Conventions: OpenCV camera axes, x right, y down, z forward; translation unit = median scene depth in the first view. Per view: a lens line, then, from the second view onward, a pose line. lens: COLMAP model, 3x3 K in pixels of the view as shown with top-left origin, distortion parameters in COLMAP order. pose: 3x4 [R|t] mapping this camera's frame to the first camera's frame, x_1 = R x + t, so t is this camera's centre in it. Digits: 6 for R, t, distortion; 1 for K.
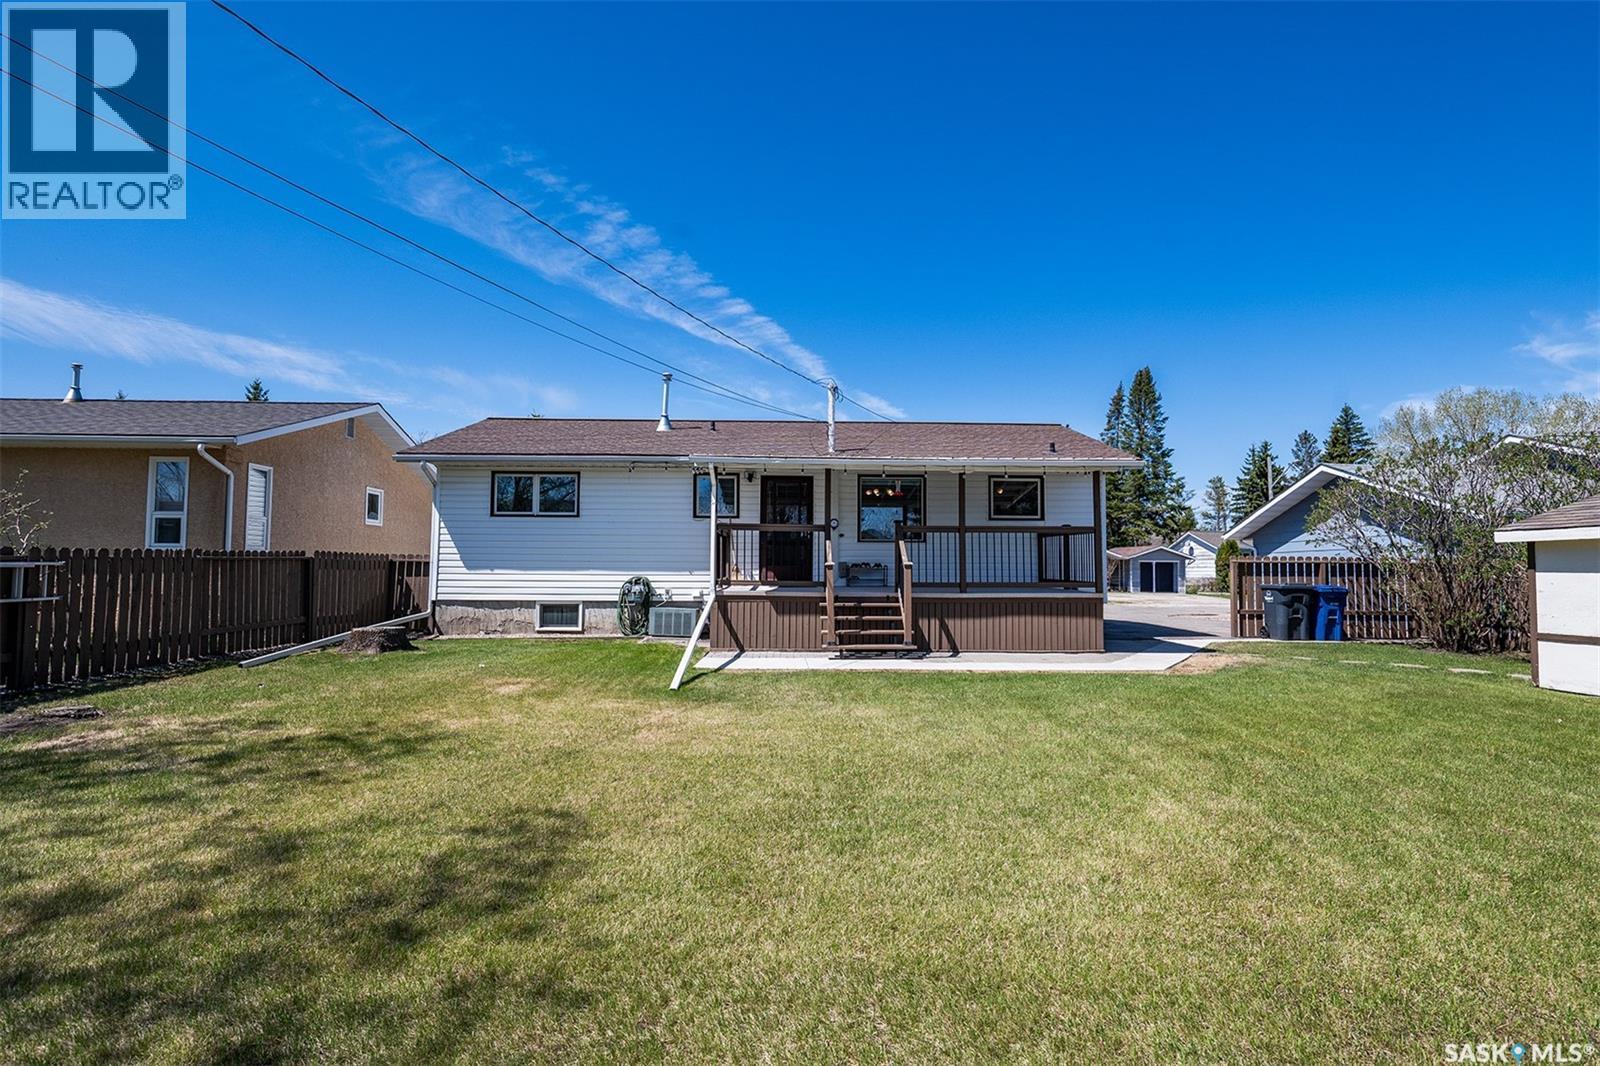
lens RADIAL K [[801.4, 0, 799.8], [0, 801.4, 483.4], [0, 0, 1]] dist [-0.001146, 0.000426]
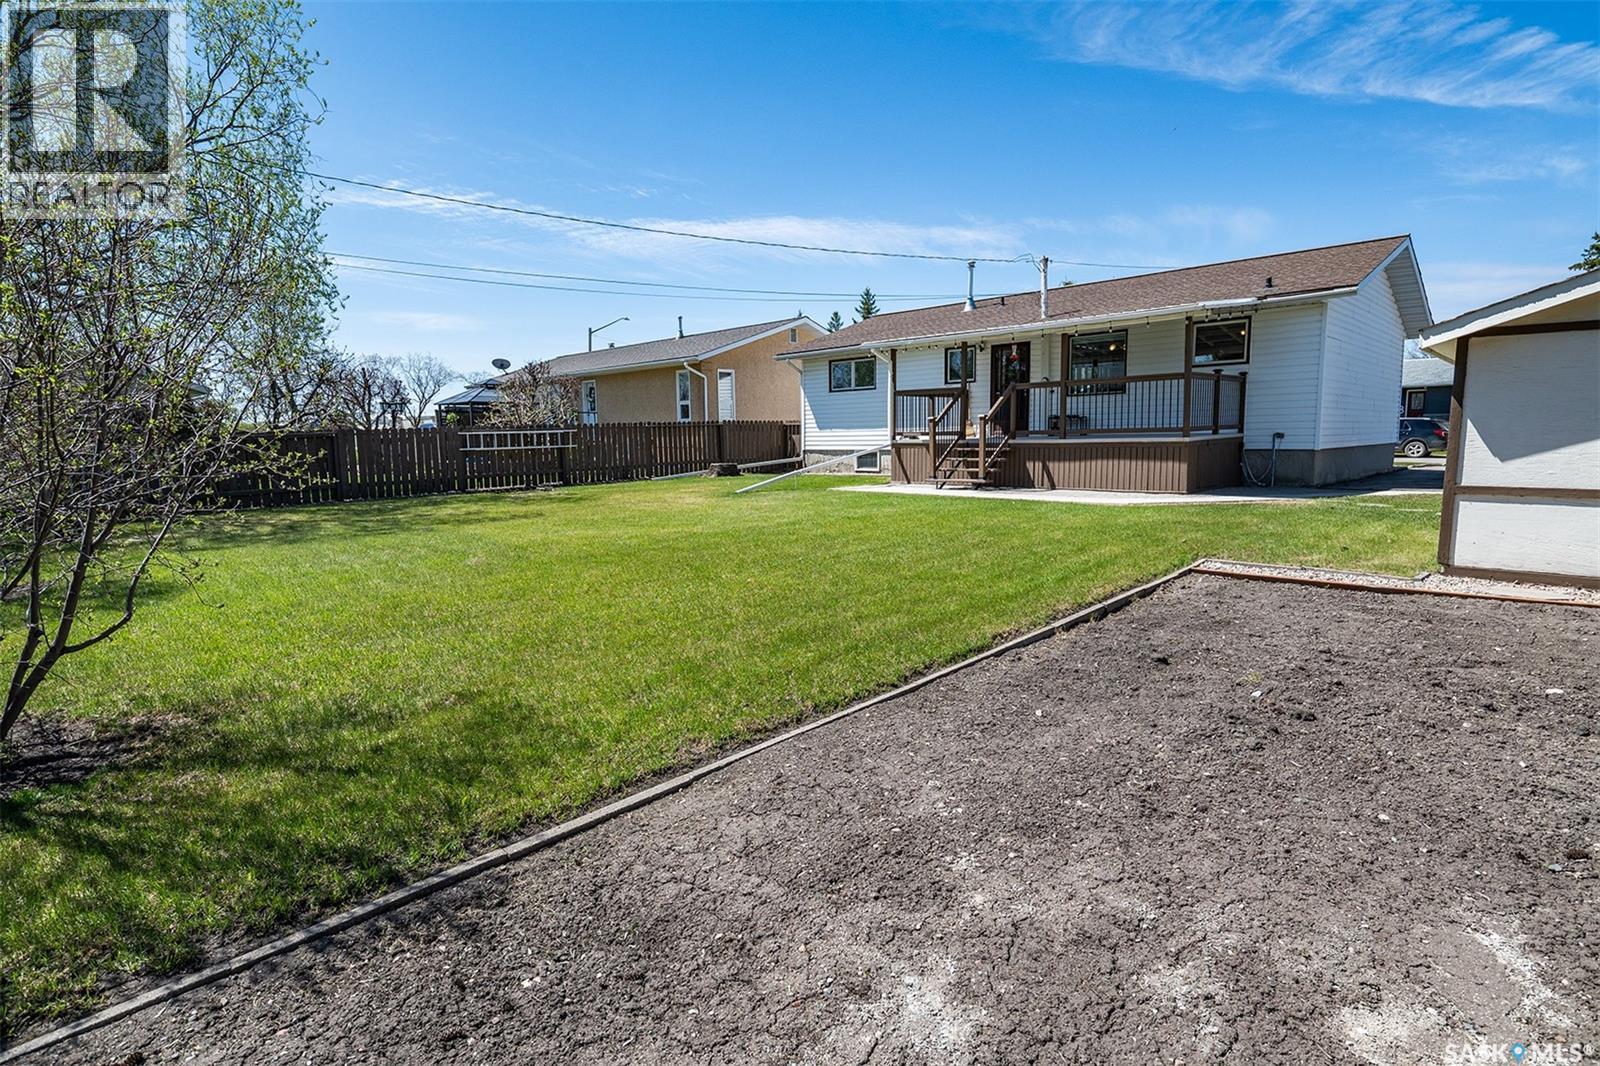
lens RADIAL K [[793.5, 0, 800.0], [0, 793.5, 533.0], [0, 0, 1]] dist [-0.002531, -0.000694]
pose [[0.689425, 0.071306, -0.720839, 0.554258], [0.101505, 0.975814, 0.193610, 0.004454], [0.717210, -0.206648, 0.665512, -0.052422]]
